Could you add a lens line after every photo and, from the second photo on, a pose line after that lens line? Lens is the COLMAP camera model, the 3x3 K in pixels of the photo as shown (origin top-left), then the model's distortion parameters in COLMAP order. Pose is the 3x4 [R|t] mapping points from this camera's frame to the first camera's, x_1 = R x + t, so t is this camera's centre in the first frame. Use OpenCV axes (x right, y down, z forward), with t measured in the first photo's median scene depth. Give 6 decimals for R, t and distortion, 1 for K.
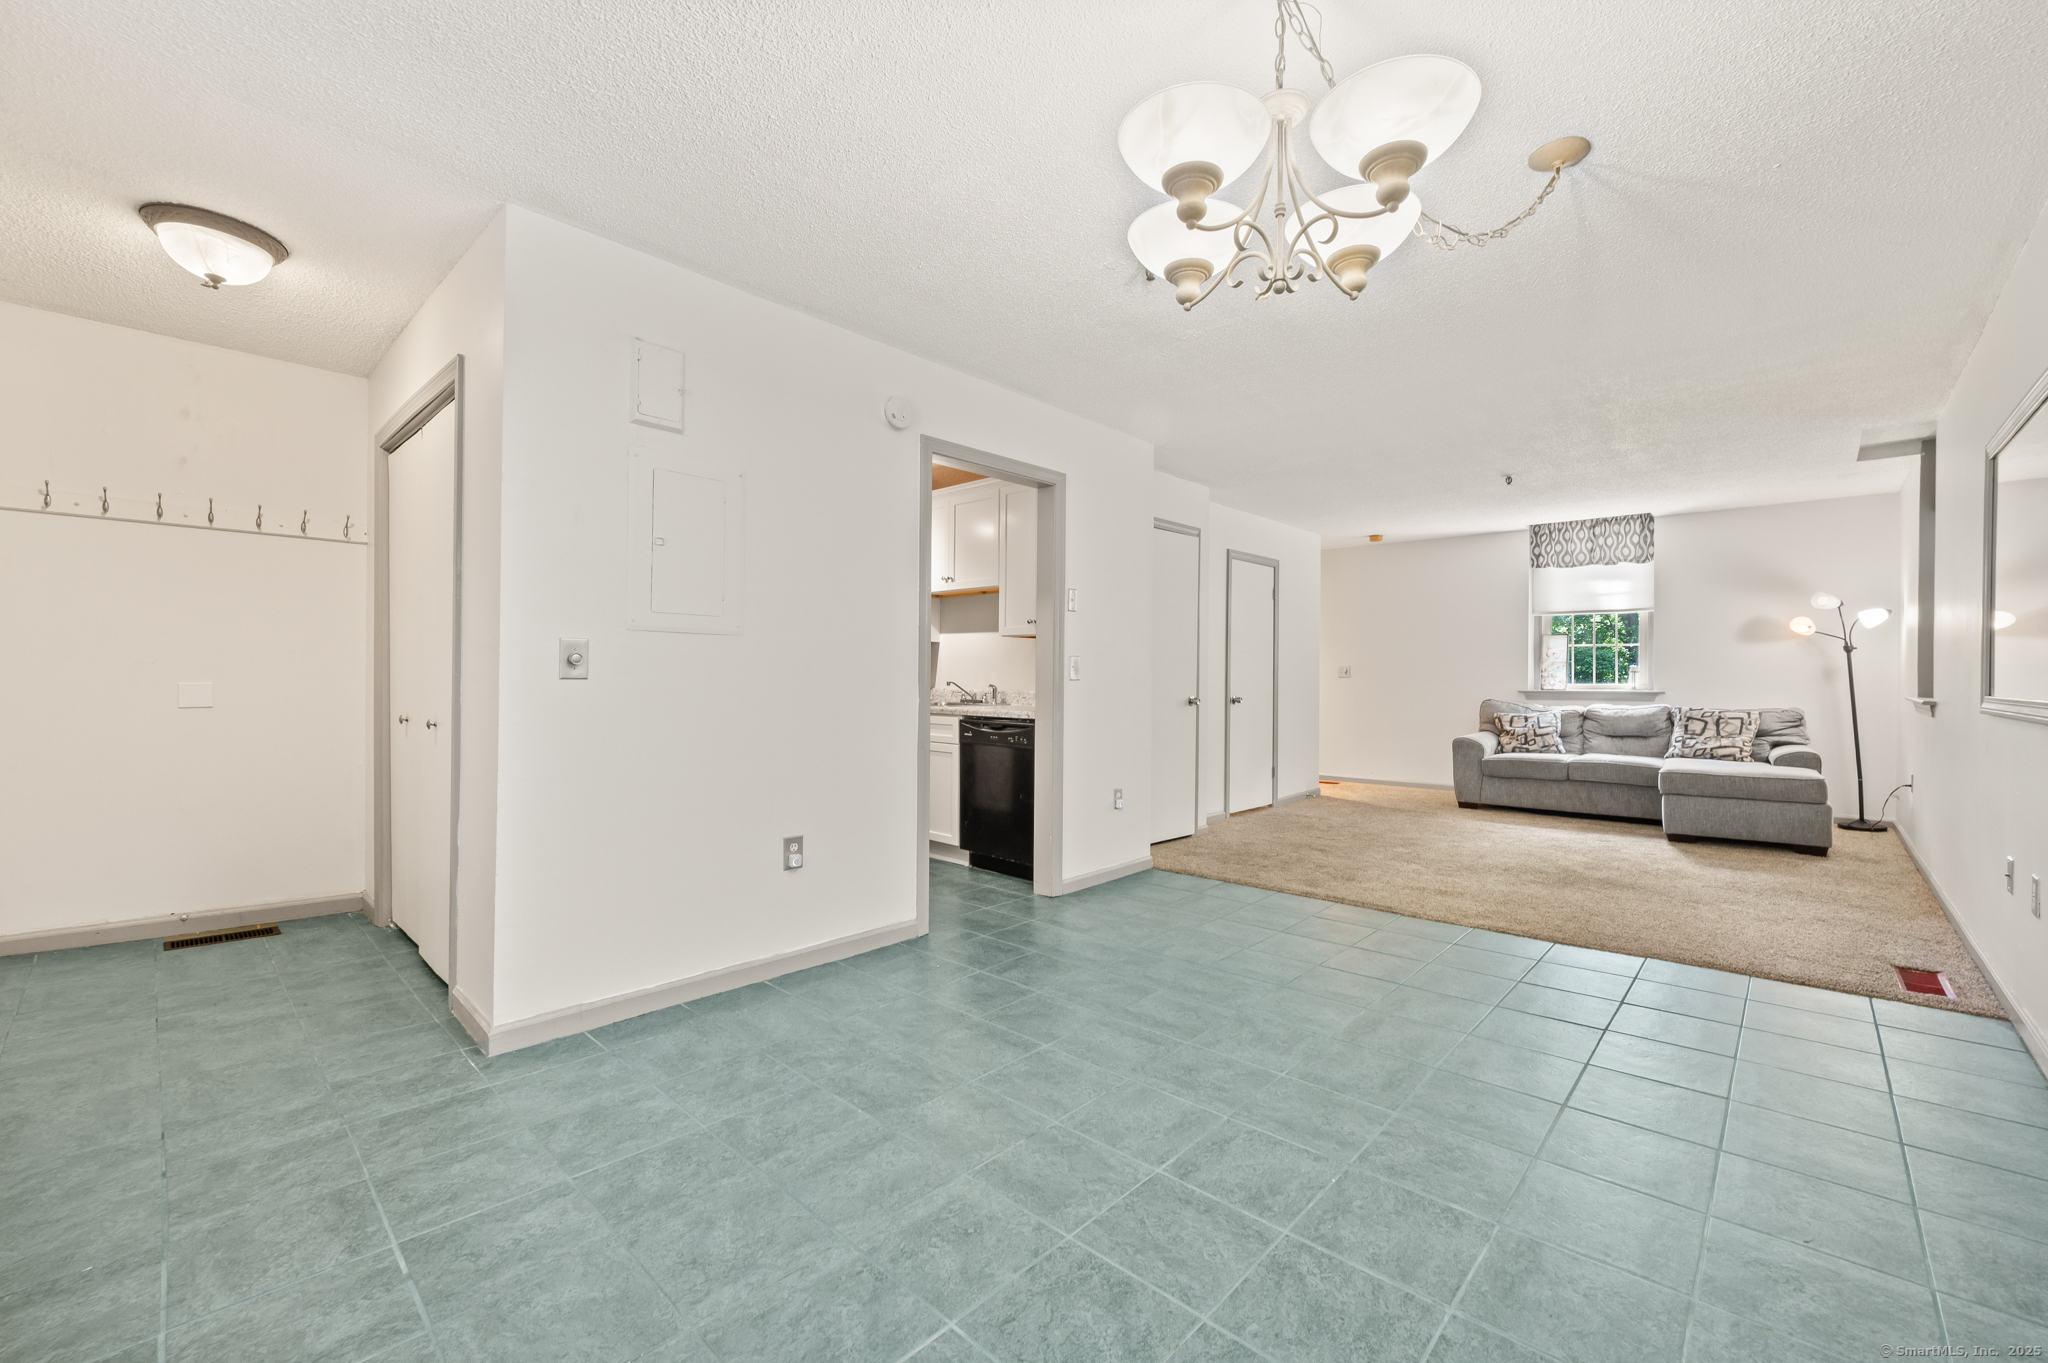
lens RADIAL K [[827.6, 0, 1029.0], [0, 827.6, 676.3], [0, 0, 1]] dist [0.000123, 0.000012]
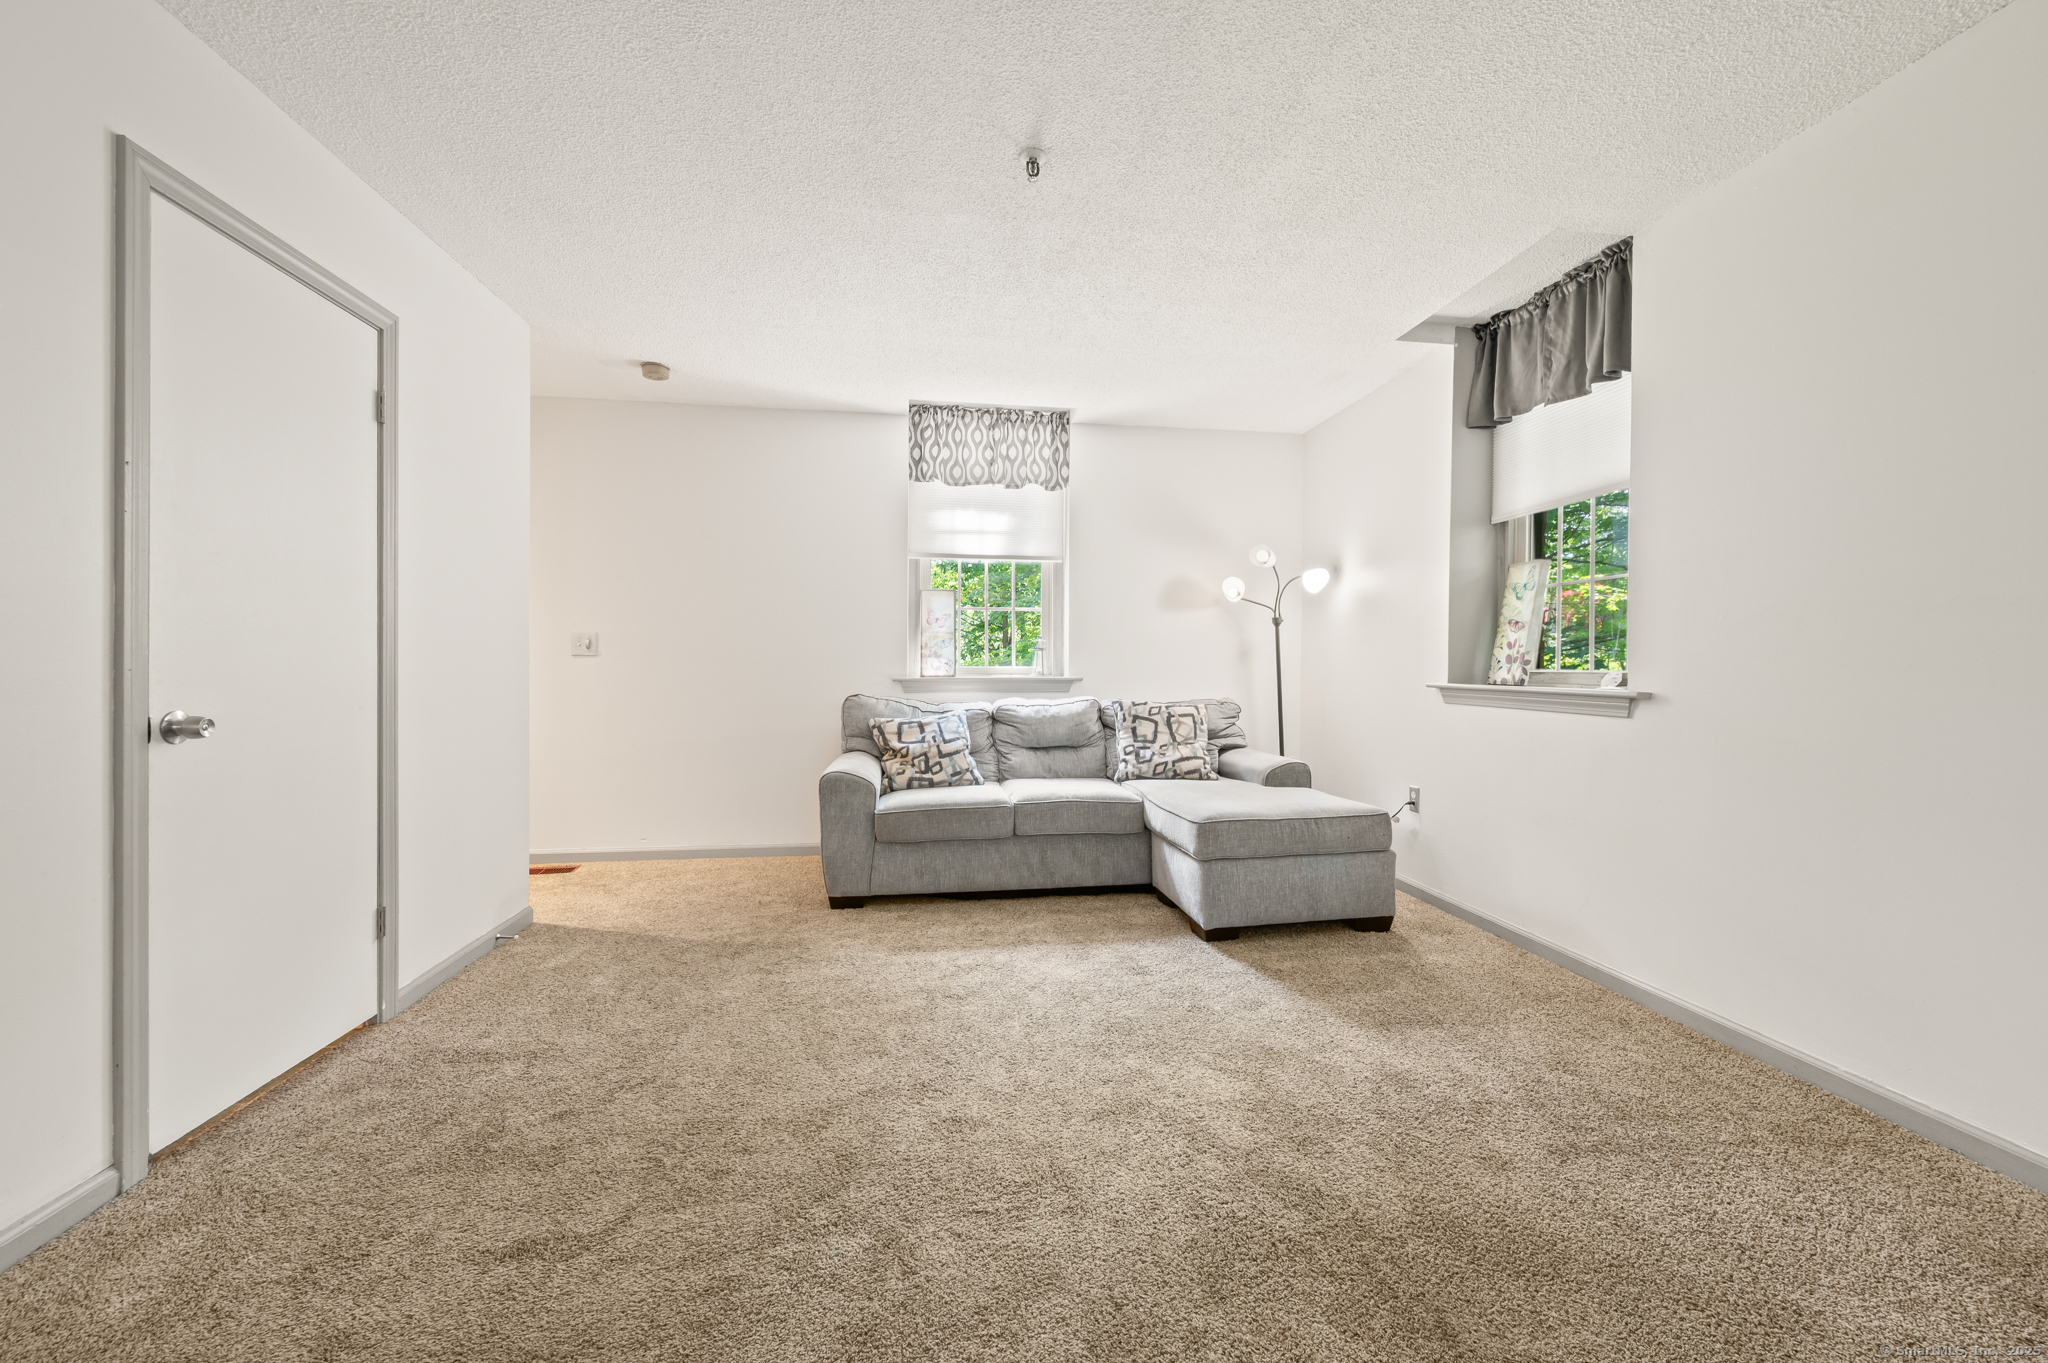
lens RADIAL K [[808.6, 0, 1029.6], [0, 808.6, 673.7], [0, 0, 1]] dist [-0.000008, 0.000011]
pose [[0.633501, -0.007750, 0.773703, 0.224838], [-0.002834, 0.999920, 0.012337, 0.006959], [-0.773737, -0.010008, 0.633428, 0.627516]]
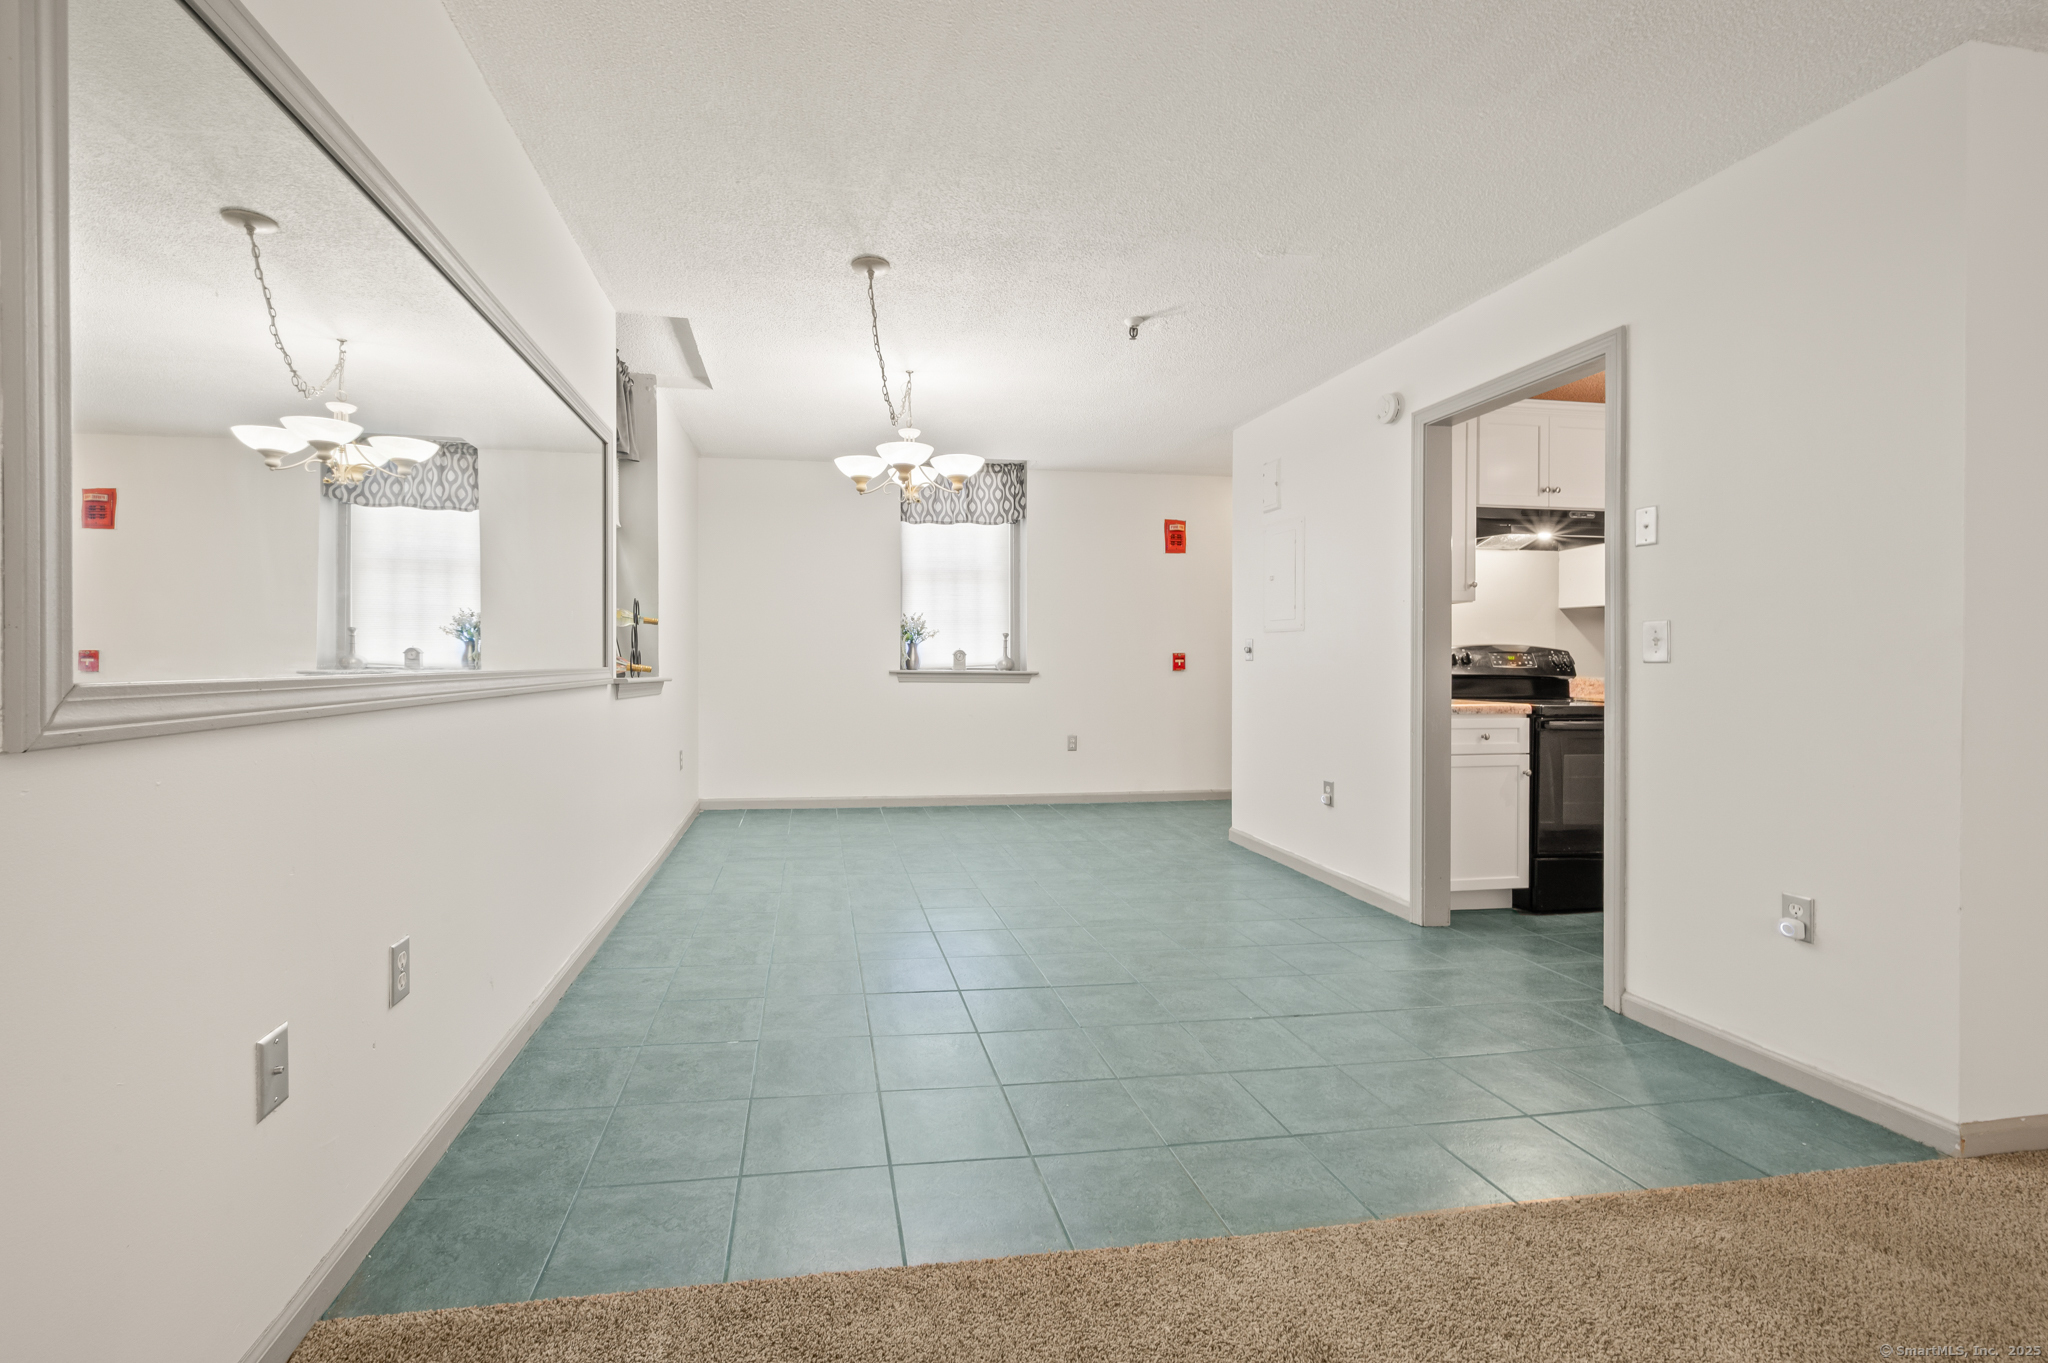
lens RADIAL K [[842.8, 0, 951.1], [0, 842.8, 662.5], [0, 0, 1]] dist [0.001637, 0.000087]
pose [[-0.616520, -0.005870, -0.787318, 0.539012], [-0.007093, 0.999973, -0.001901, 0.006857], [0.787308, 0.004413, -0.616545, 0.642686]]
